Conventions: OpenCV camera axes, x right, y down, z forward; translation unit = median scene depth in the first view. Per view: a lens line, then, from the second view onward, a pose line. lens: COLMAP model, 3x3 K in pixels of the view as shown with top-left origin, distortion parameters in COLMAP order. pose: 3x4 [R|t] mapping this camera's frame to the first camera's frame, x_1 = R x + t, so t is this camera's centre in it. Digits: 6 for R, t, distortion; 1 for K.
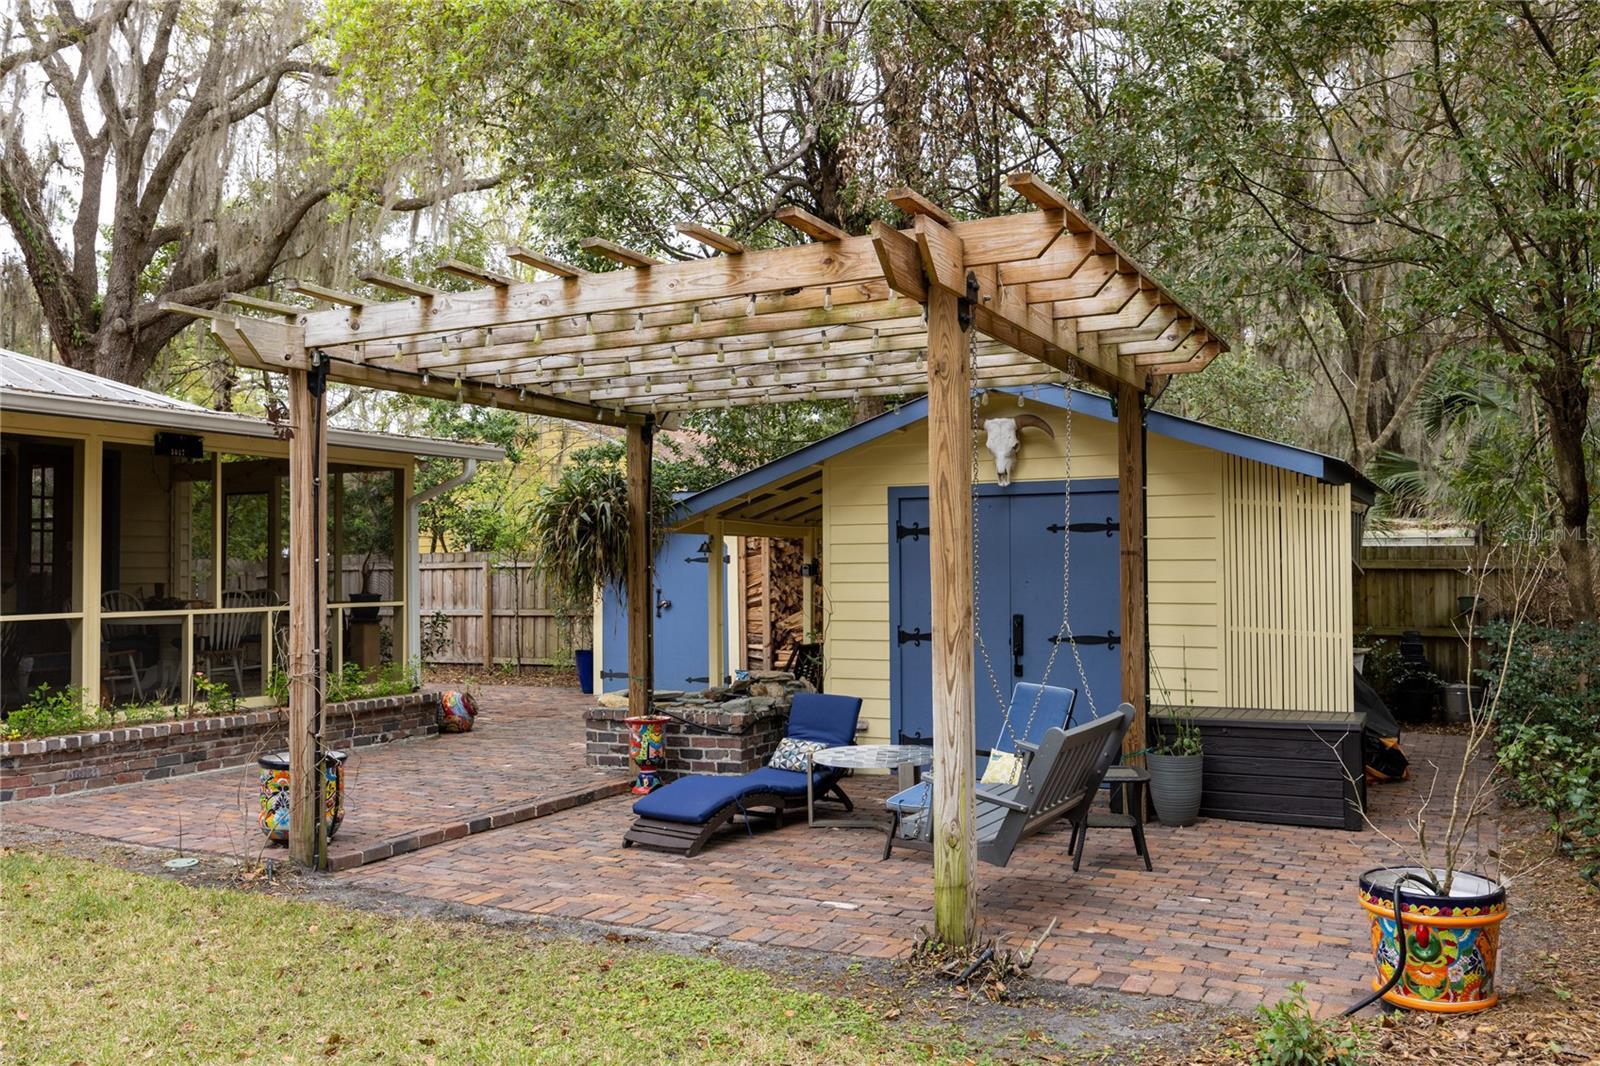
lens RADIAL K [[1309.2, 0, 800.0], [0, 1309.2, 533.0], [0, 0, 1]] dist [0.003011, 0.004572]
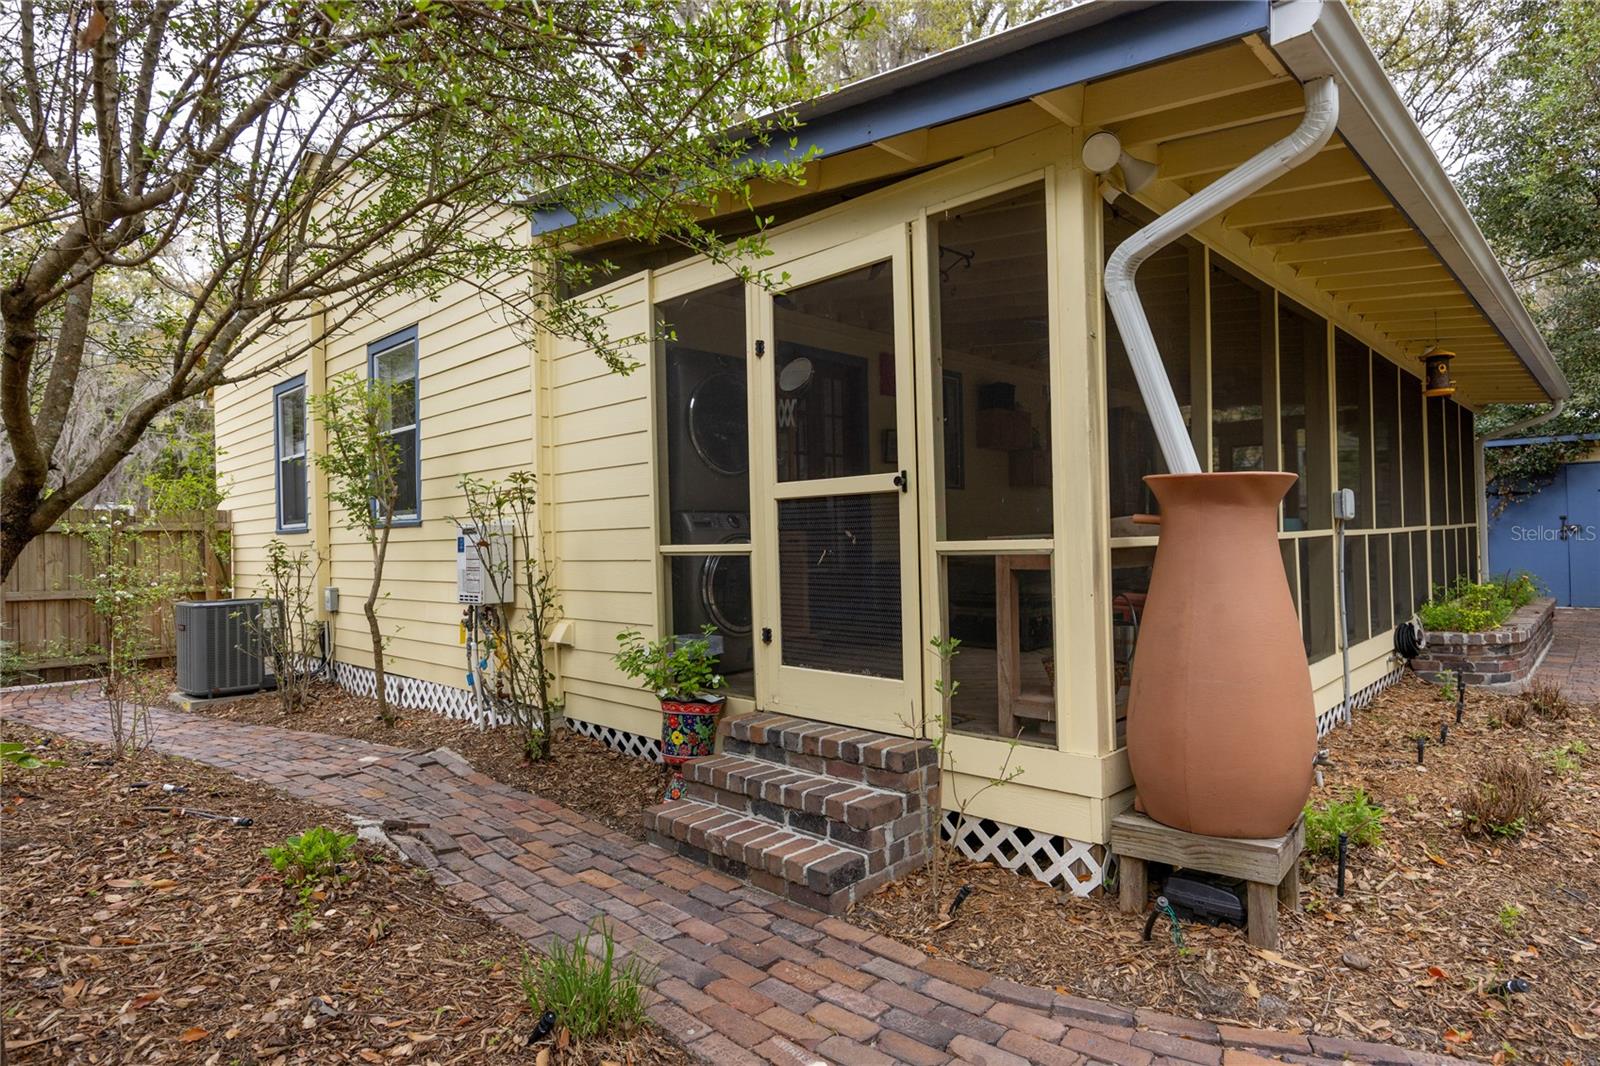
lens RADIAL K [[871.5, 0, 807.1], [0, 871.5, 530.2], [0, 0, 1]] dist [-0.007143, 0.000203]
pose [[0.961291, -0.016013, -0.275071, -0.889042], [0.023643, 0.999422, 0.024447, 0.032888], [0.274520, -0.030004, 0.961113, 0.084979]]
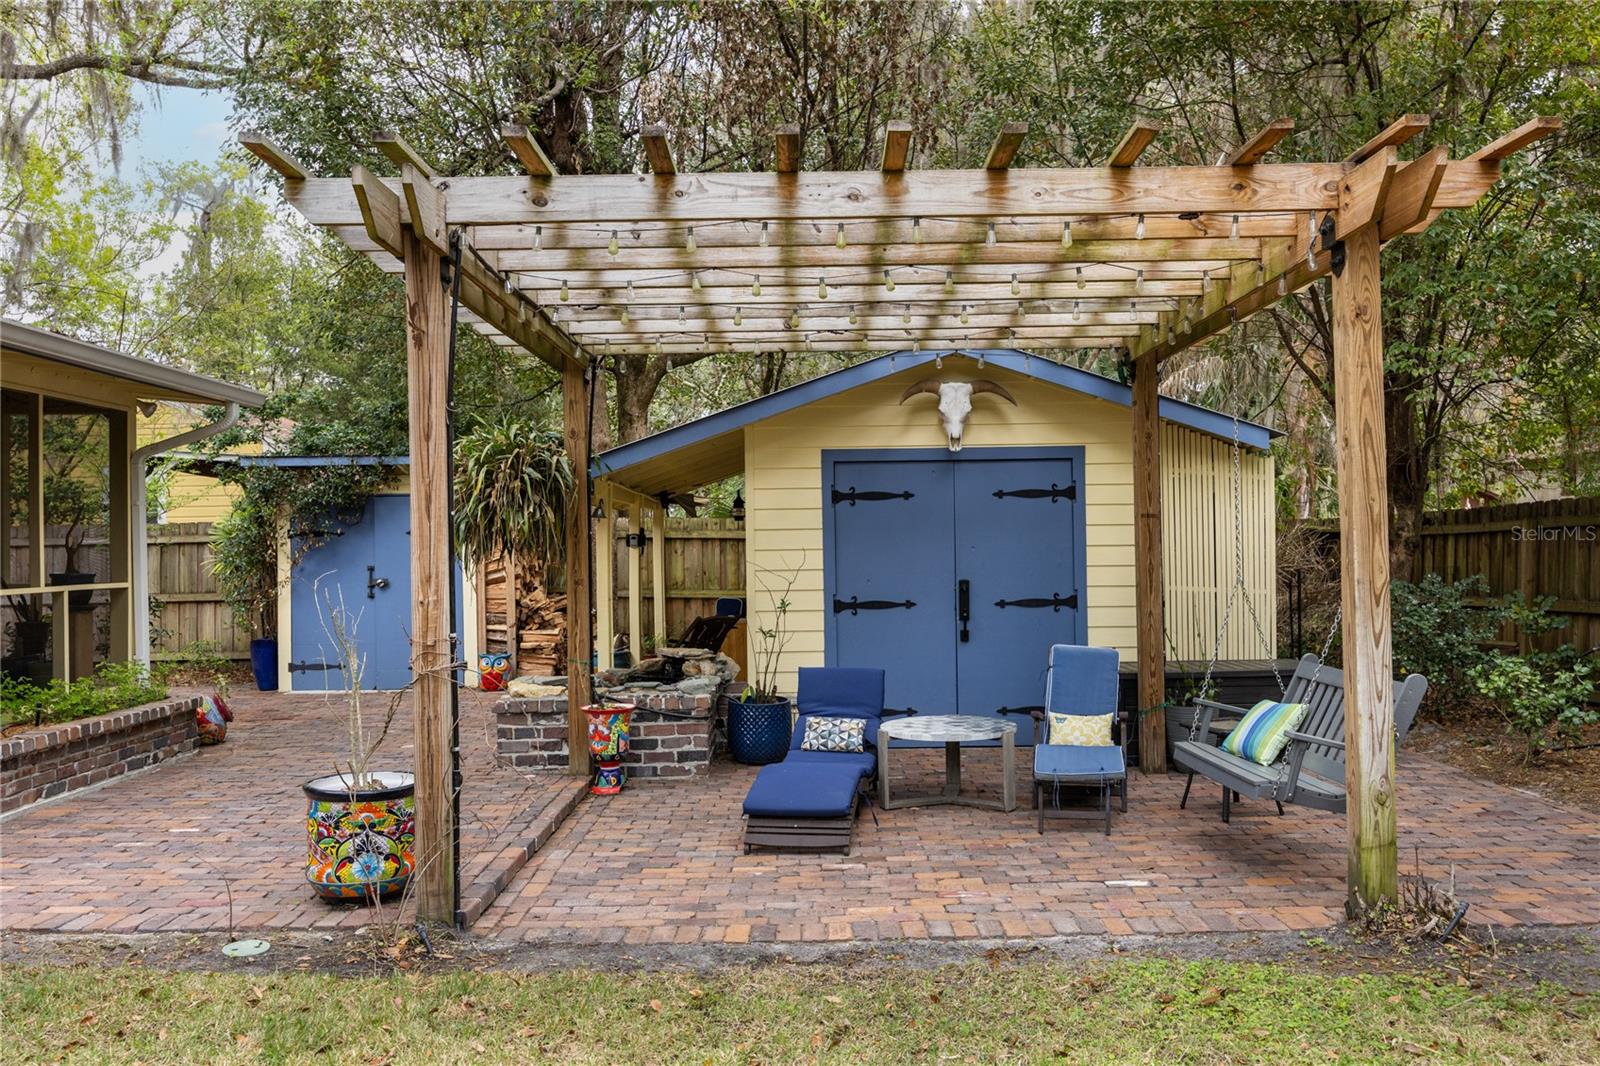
lens RADIAL K [[1245.9, 0, 800.0], [0, 1245.9, 533.0], [0, 0, 1]] dist [-0.003919, 0.008652]
pose [[0.886792, 0.000817, 0.462169, -0.383411], [-0.006118, 0.999932, 0.009971, 0.017364], [-0.462129, -0.011669, 0.886736, 0.210162]]
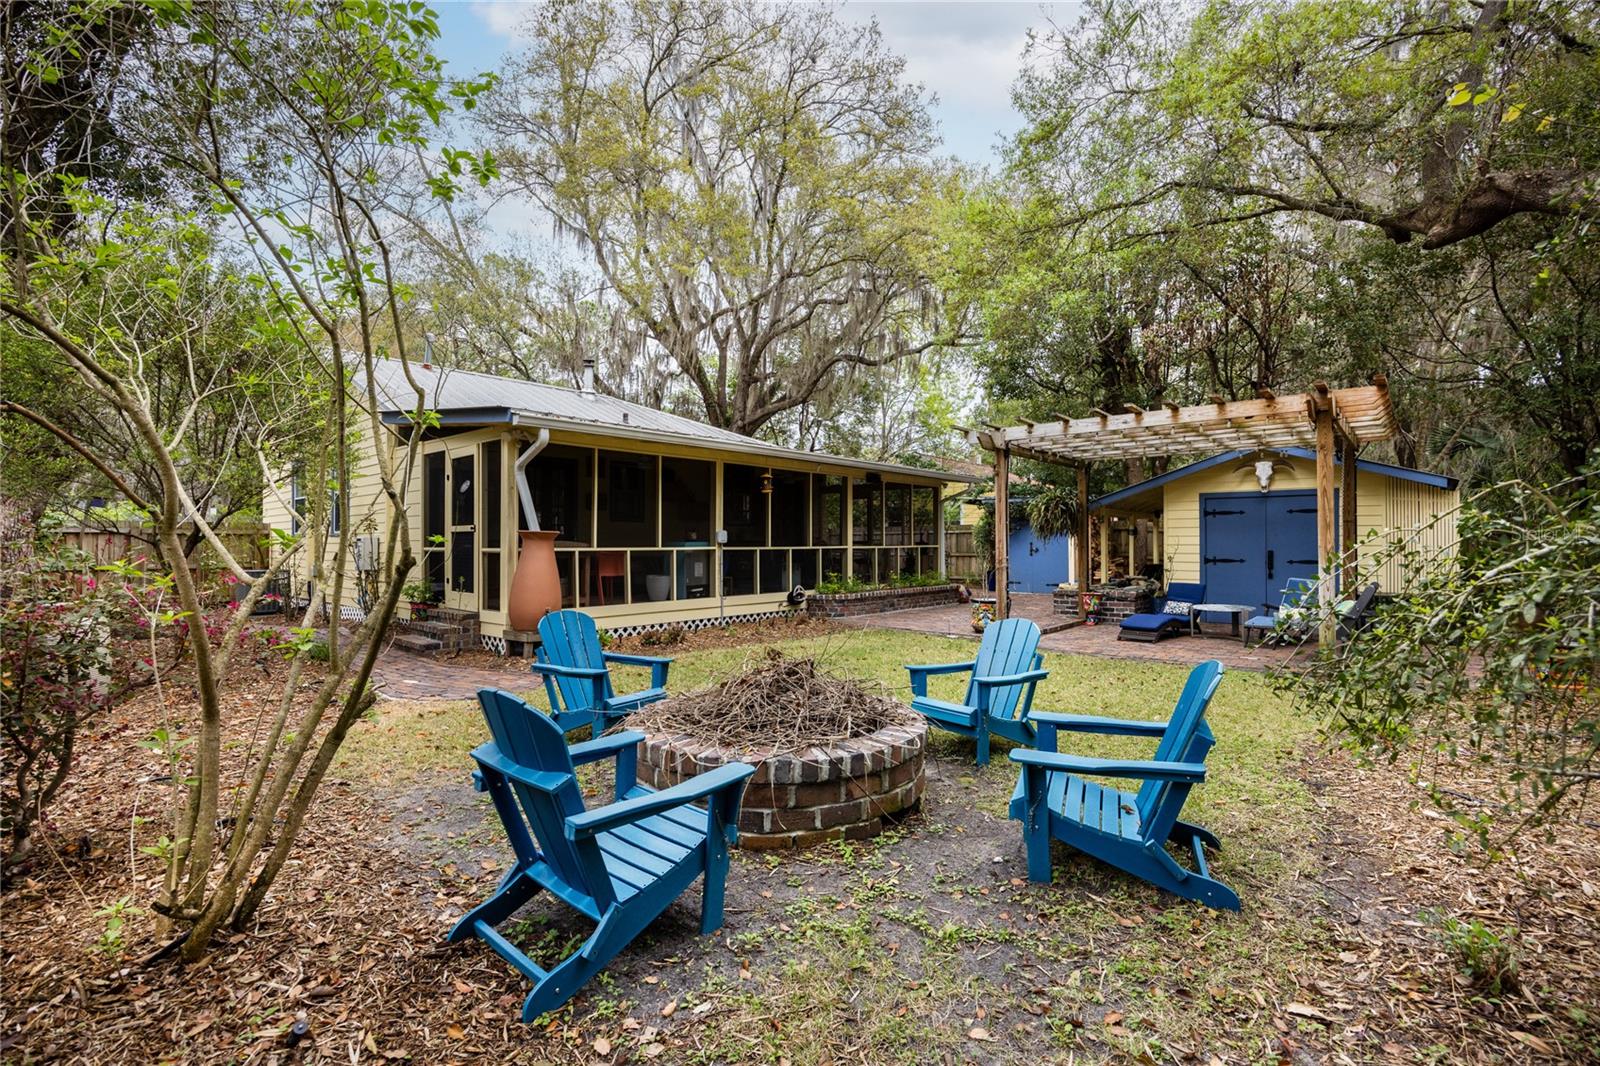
lens RADIAL K [[706.3, 0, 803.5], [0, 706.3, 535.2], [0, 0, 1]] dist [-0.012378, -0.000042]
pose [[0.971497, 0.005454, -0.236990, -0.316534], [-0.000458, 0.999777, 0.021131, 0.011647], [0.237052, -0.020420, 0.971282, -0.337004]]
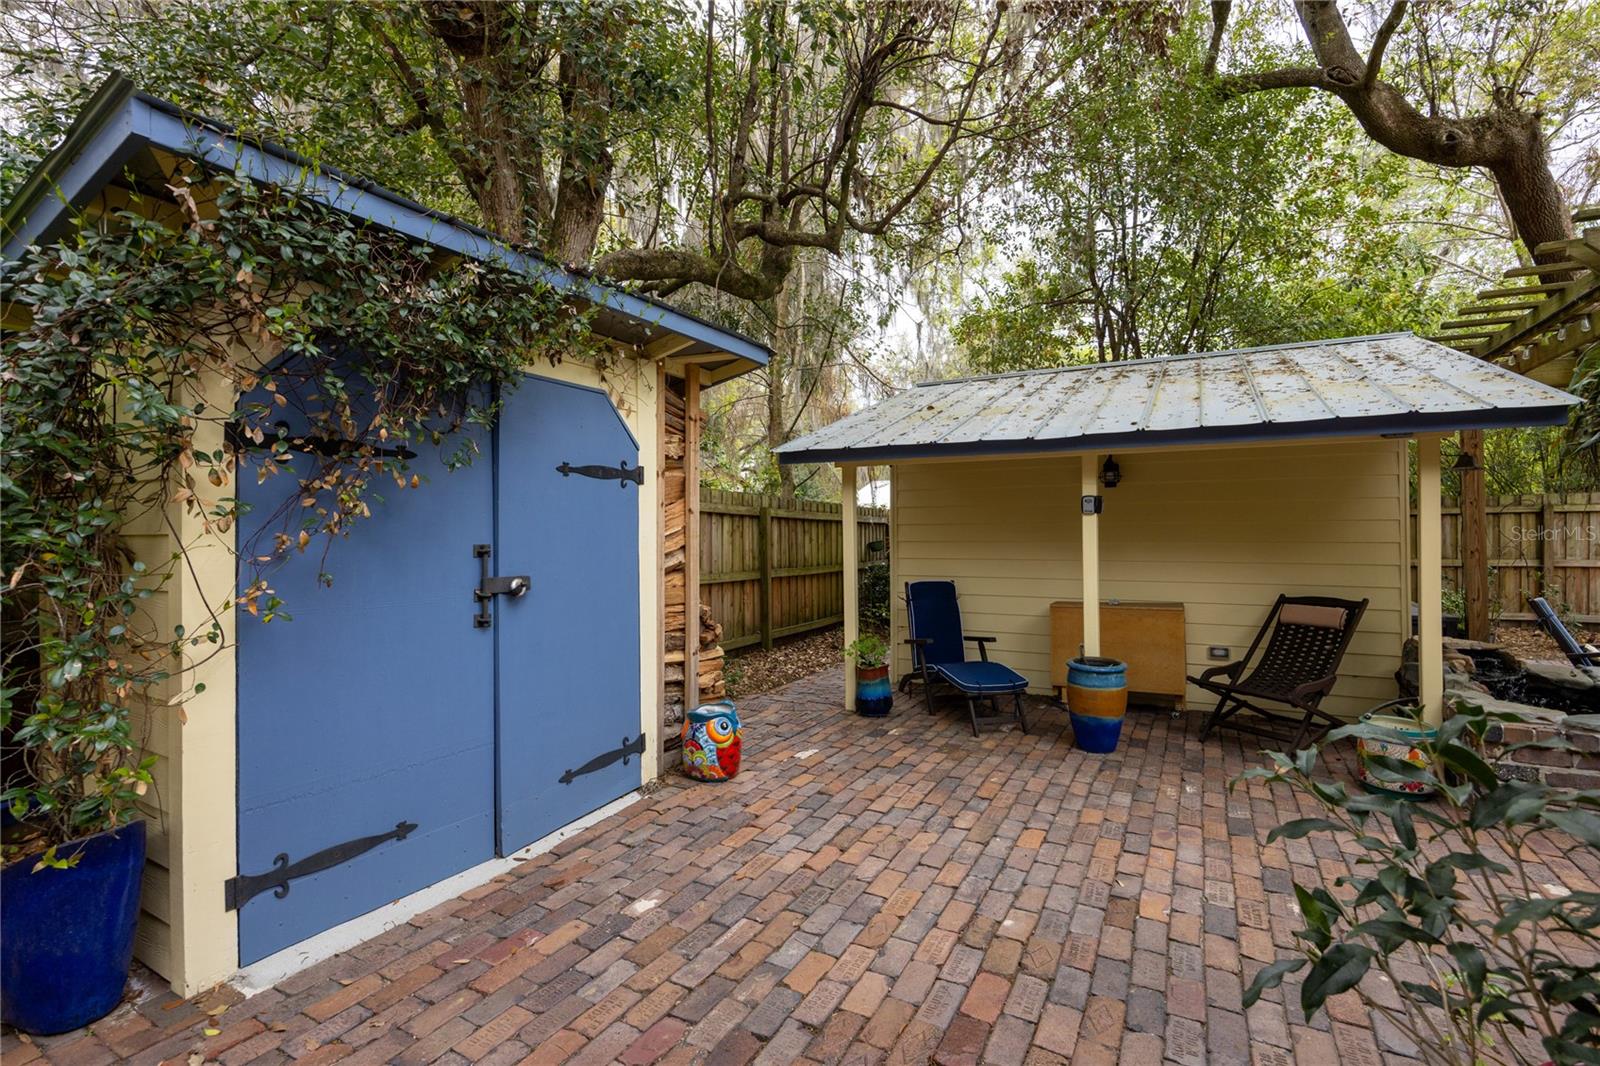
lens RADIAL K [[739.7, 0, 803.5], [0, 739.7, 508.7], [0, 0, 1]] dist [0.001643, 0.000363]
pose [[0.012140, 0.041009, 0.999085, -0.485217], [-0.024228, 0.998877, -0.040706, 0.063051], [-0.999633, -0.023712, 0.013120, 1.470661]]
